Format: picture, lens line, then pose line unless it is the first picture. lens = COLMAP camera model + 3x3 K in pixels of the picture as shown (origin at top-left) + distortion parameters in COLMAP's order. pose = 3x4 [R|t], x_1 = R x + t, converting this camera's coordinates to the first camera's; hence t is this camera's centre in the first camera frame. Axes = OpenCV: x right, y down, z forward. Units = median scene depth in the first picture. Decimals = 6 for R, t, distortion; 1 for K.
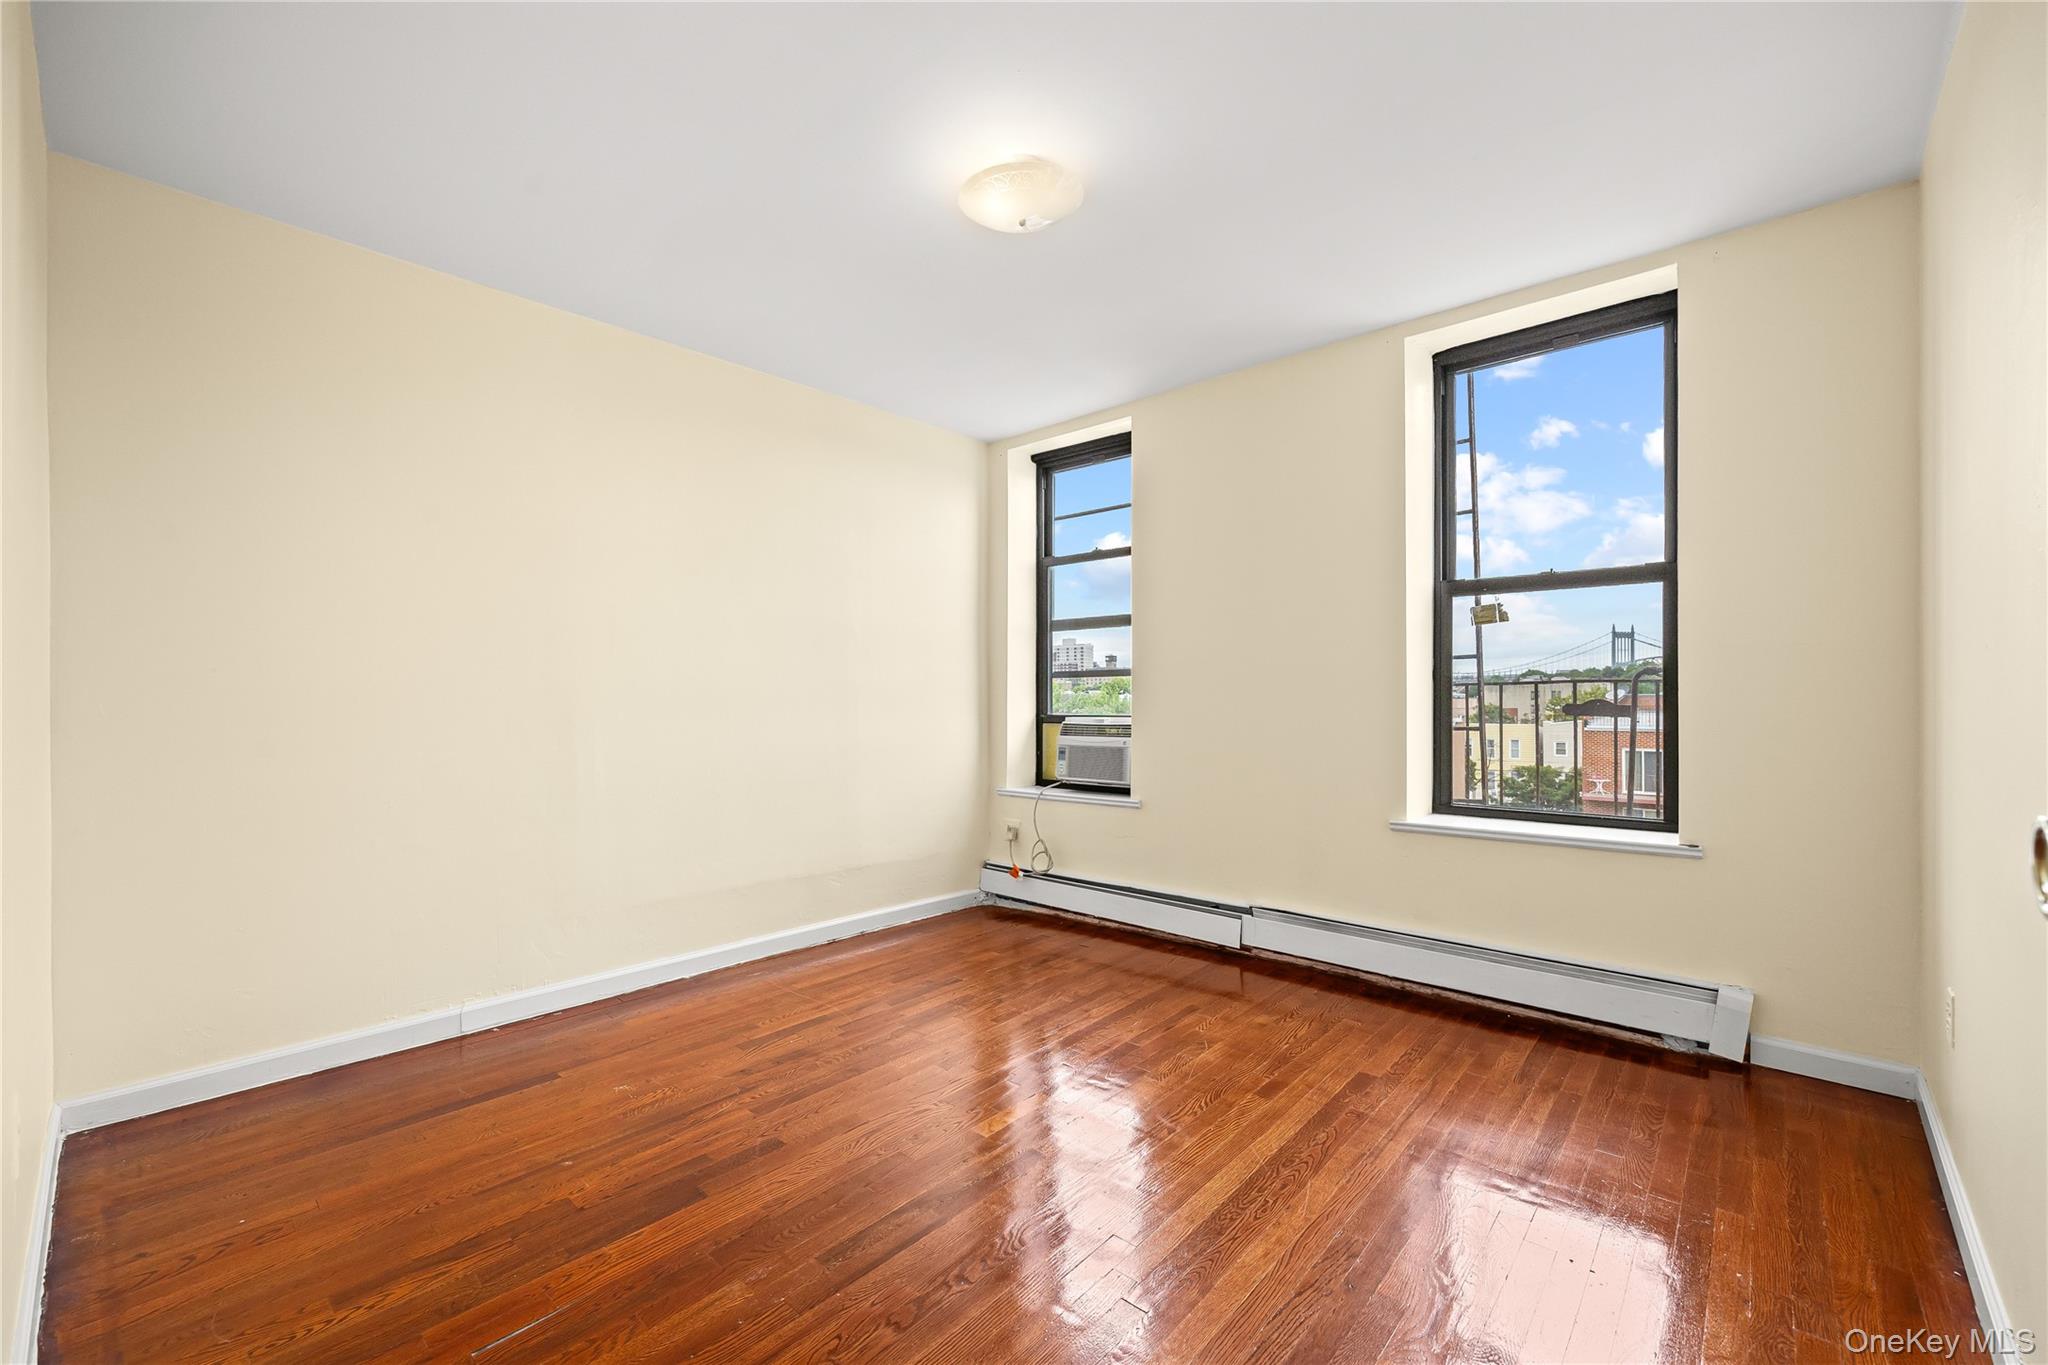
lens RADIAL K [[827.6, 0, 1022.3], [0, 827.6, 688.2], [0, 0, 1]] dist [-0.000827, -0.000426]
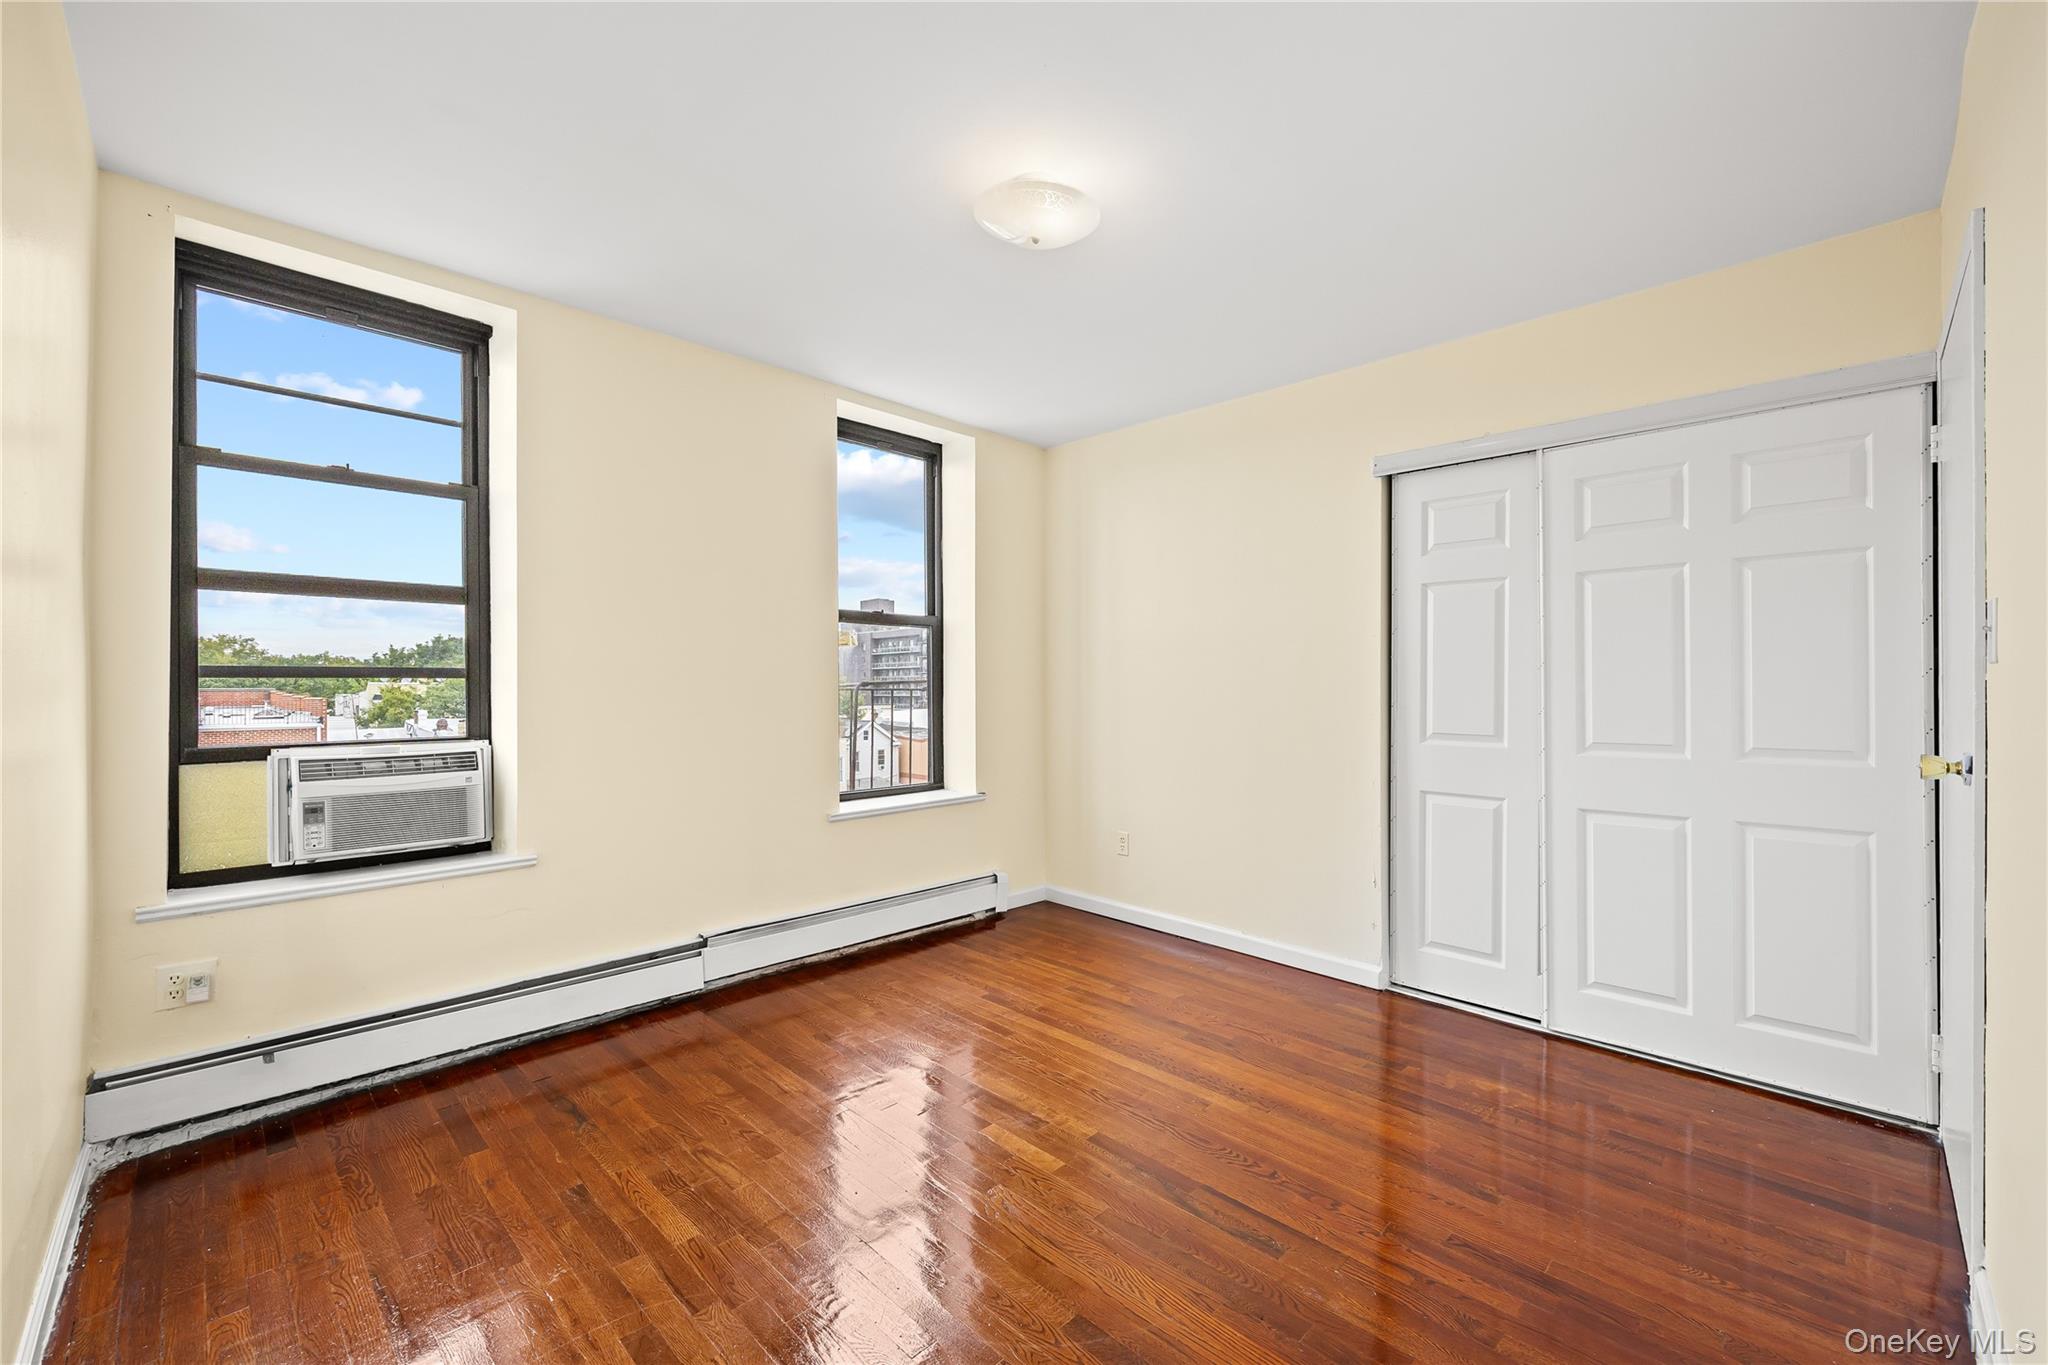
lens RADIAL K [[827.6, 0, 1022.3], [0, 827.6, 688.2], [0, 0, 1]] dist [-0.000827, -0.000426]
pose [[0.050632, 0.008190, 0.998684, -0.641216], [-0.007485, 0.999941, -0.007821, -0.007628], [-0.998689, -0.007080, 0.050691, 0.628139]]
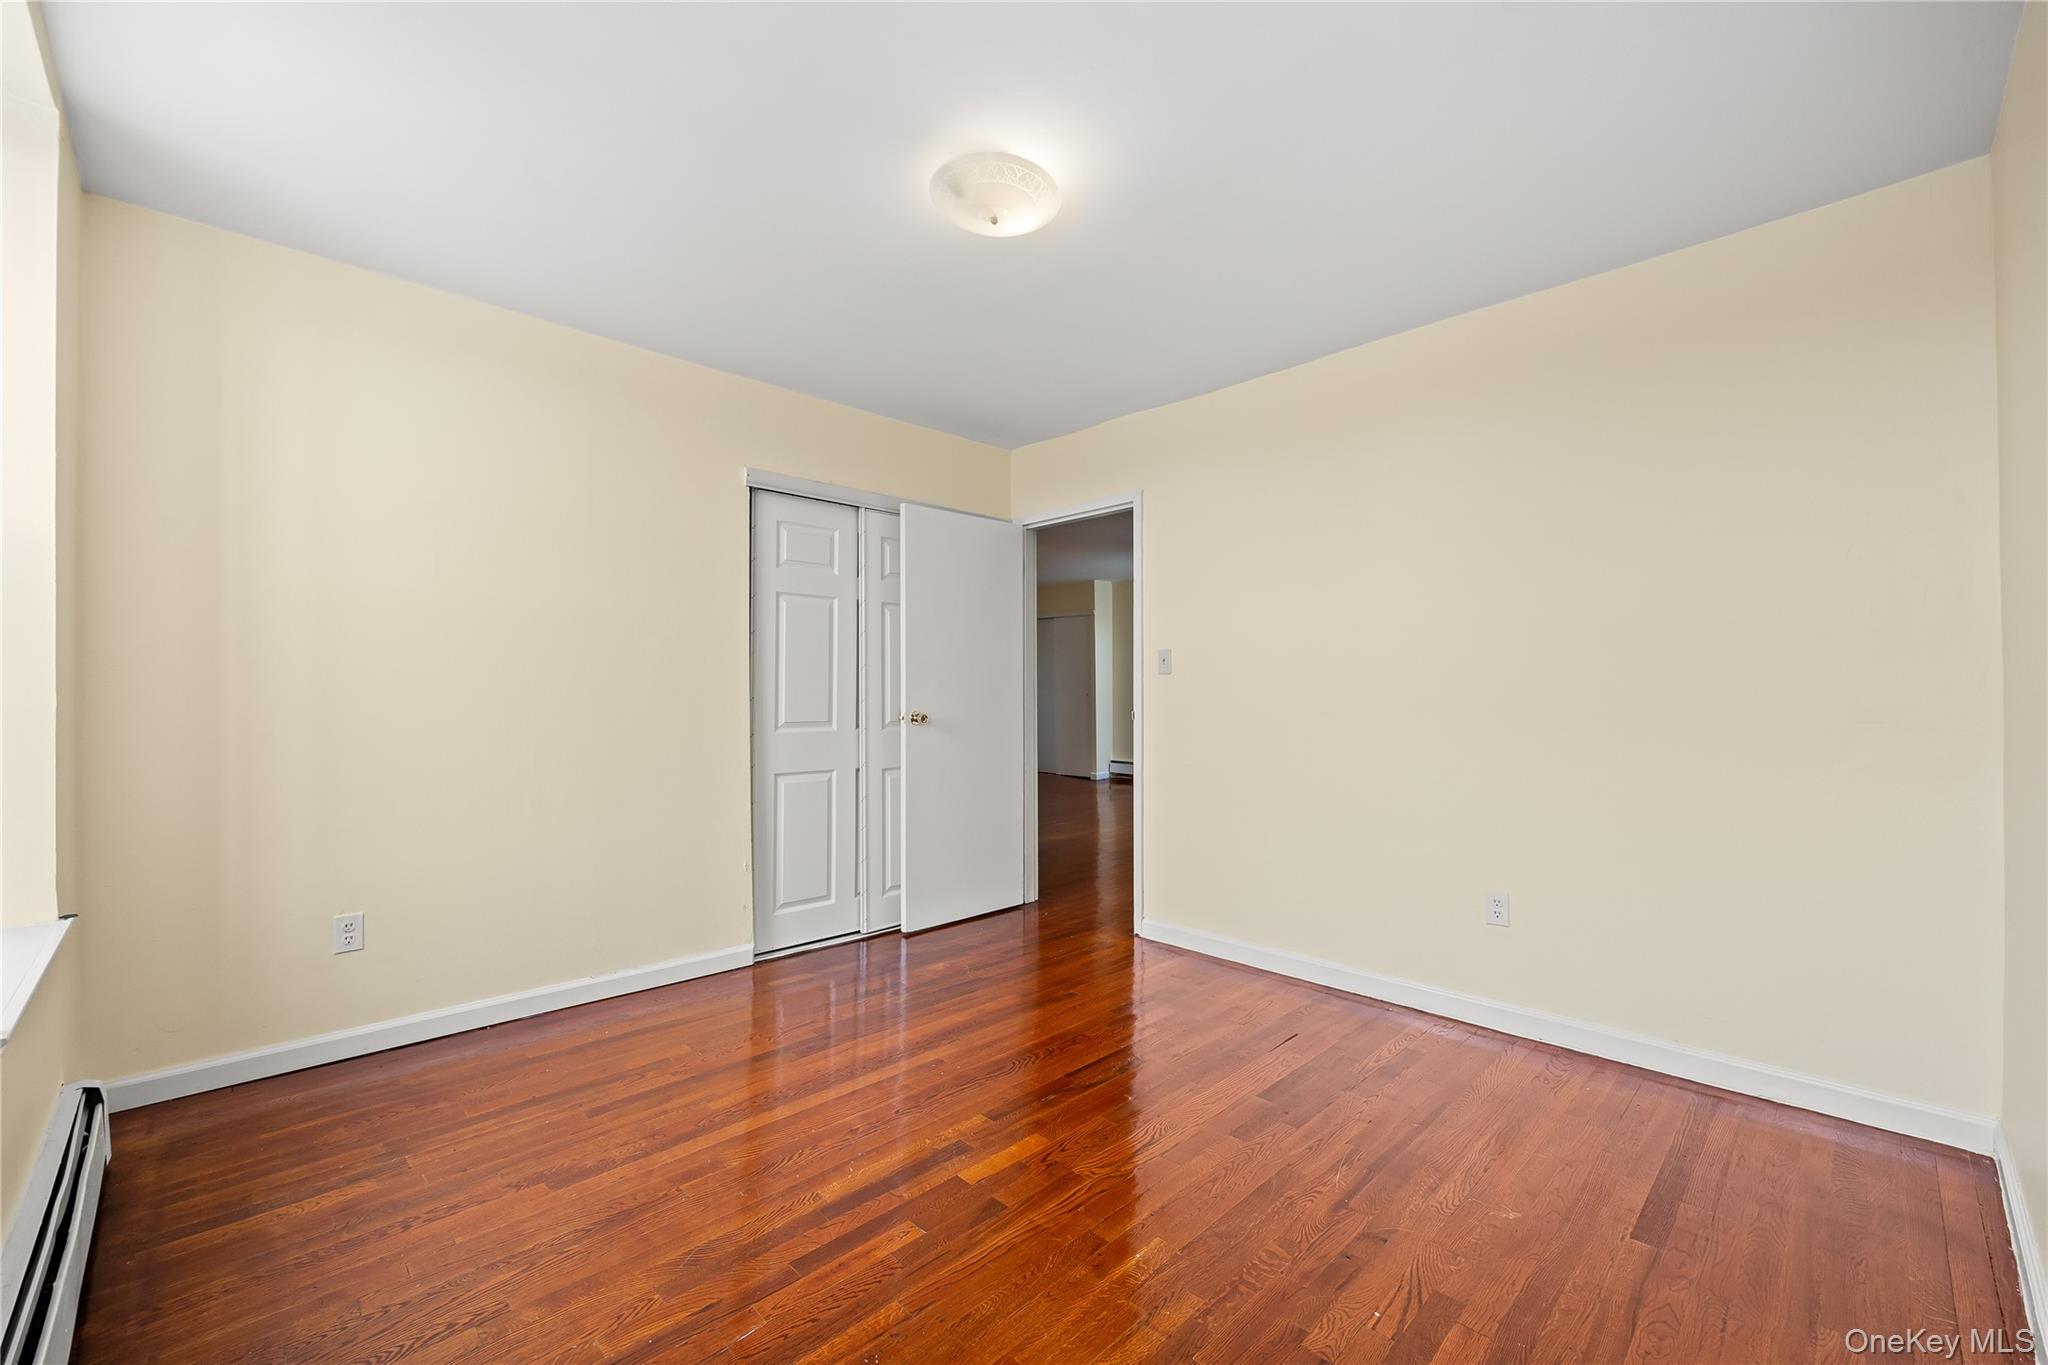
lens RADIAL K [[827.6, 0, 1022.3], [0, 827.6, 688.2], [0, 0, 1]] dist [-0.000827, -0.000426]
pose [[-0.997715, 0.004848, 0.067390, -0.064783], [0.004600, 0.999982, -0.003836, -0.006862], [-0.067408, -0.003517, -0.997719, 1.268676]]
